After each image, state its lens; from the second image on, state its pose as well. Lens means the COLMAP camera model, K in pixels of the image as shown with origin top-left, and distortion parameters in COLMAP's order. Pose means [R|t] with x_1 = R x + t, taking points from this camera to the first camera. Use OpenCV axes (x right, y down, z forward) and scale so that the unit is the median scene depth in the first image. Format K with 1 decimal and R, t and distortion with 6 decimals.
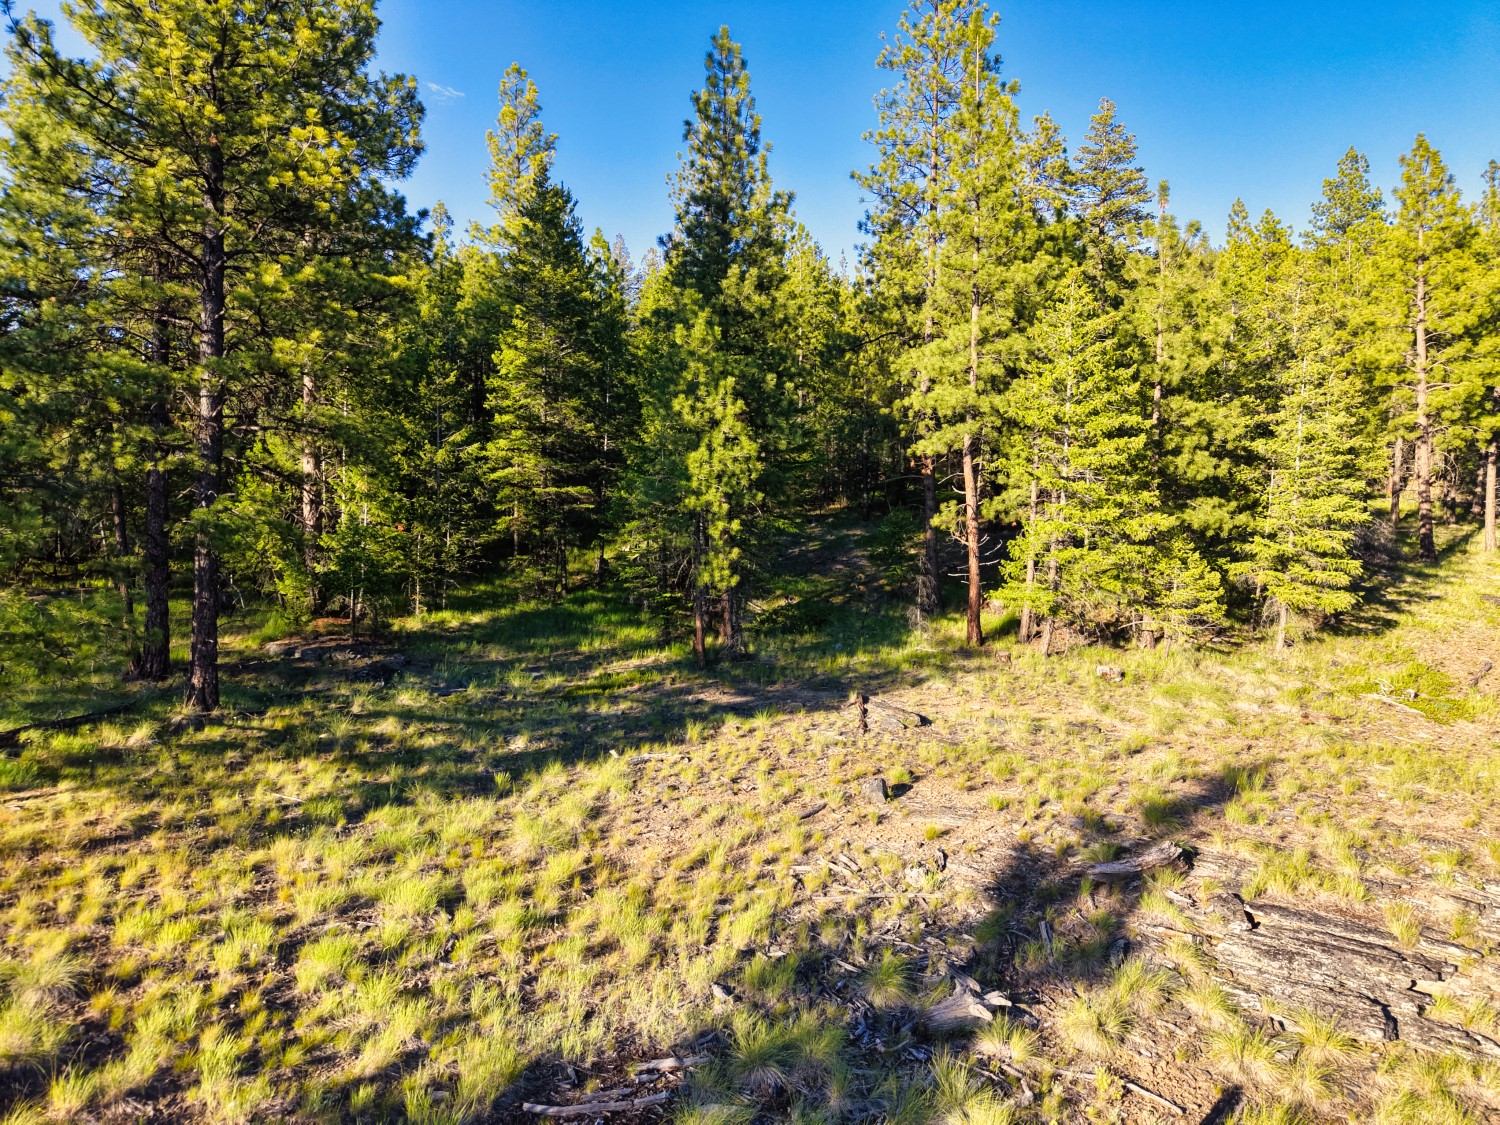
lens RADIAL K [[1009.0, 0, 750.8], [0, 1009.0, 556.0], [0, 0, 1]] dist [0.021589, -0.018819]
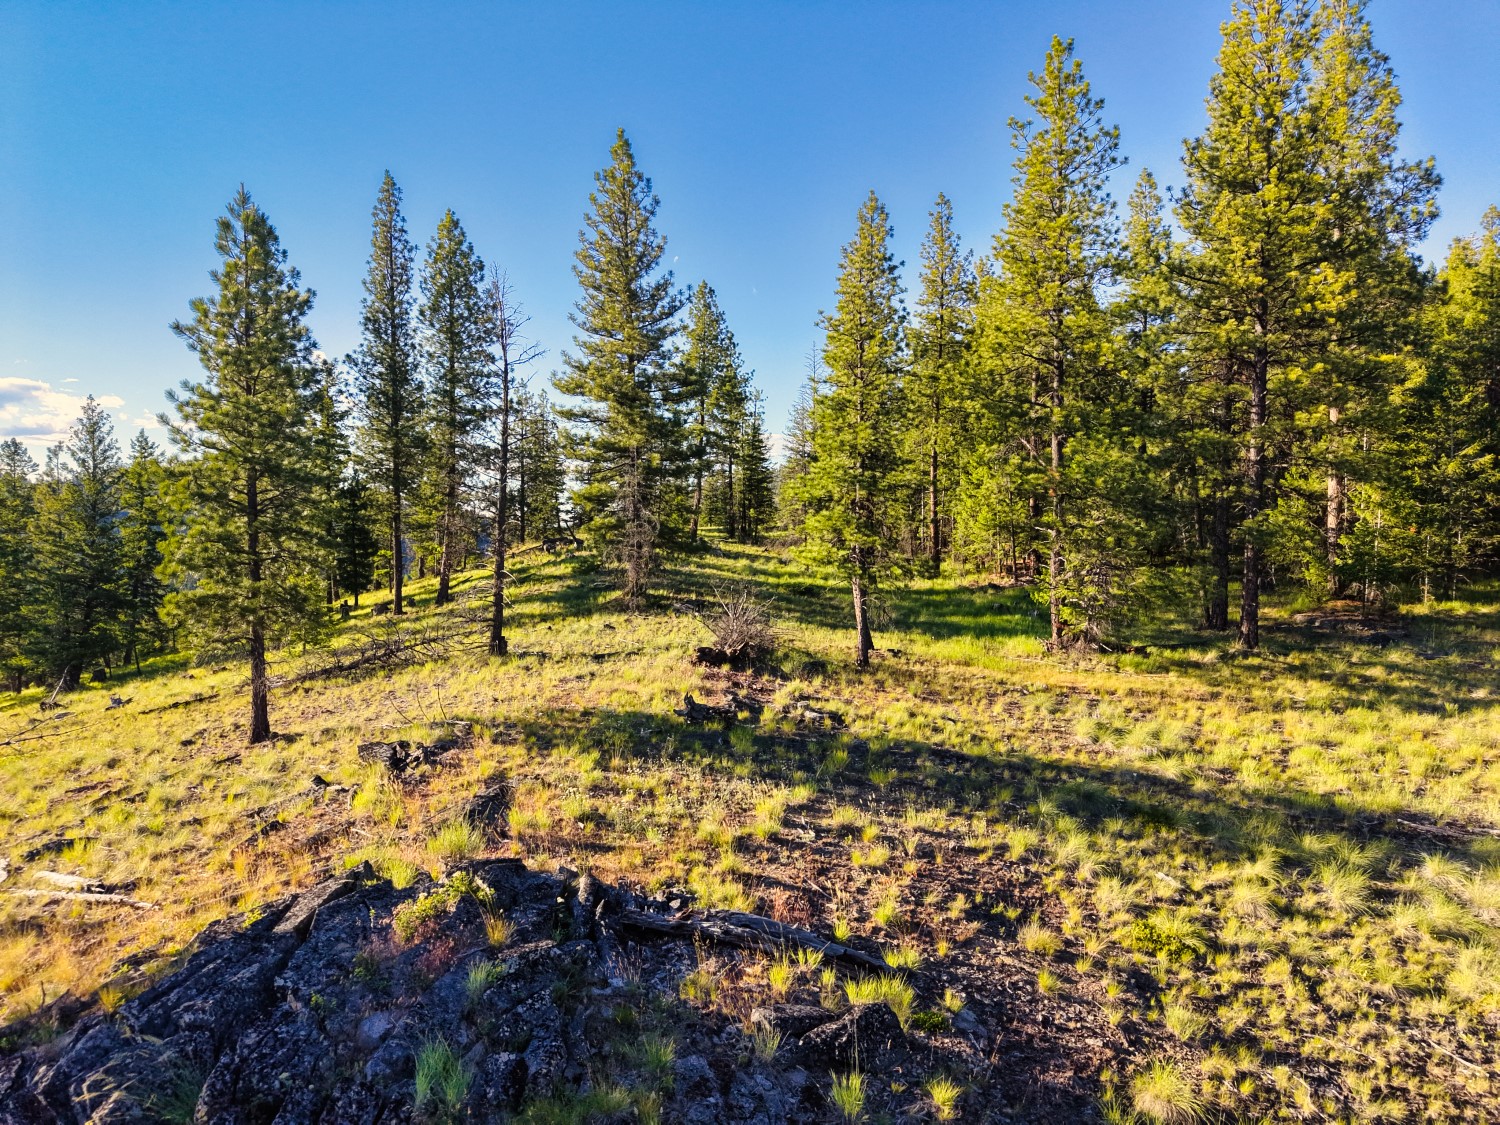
lens RADIAL K [[1009.0, 0, 750.6], [0, 1009.0, 549.7], [0, 0, 1]] dist [0.021589, -0.018819]
pose [[0.575036, 0.011628, -0.818046, 0.295754], [-0.016648, 0.999858, 0.002510, 0.009142], [0.817959, 0.012176, 0.575148, -0.529483]]
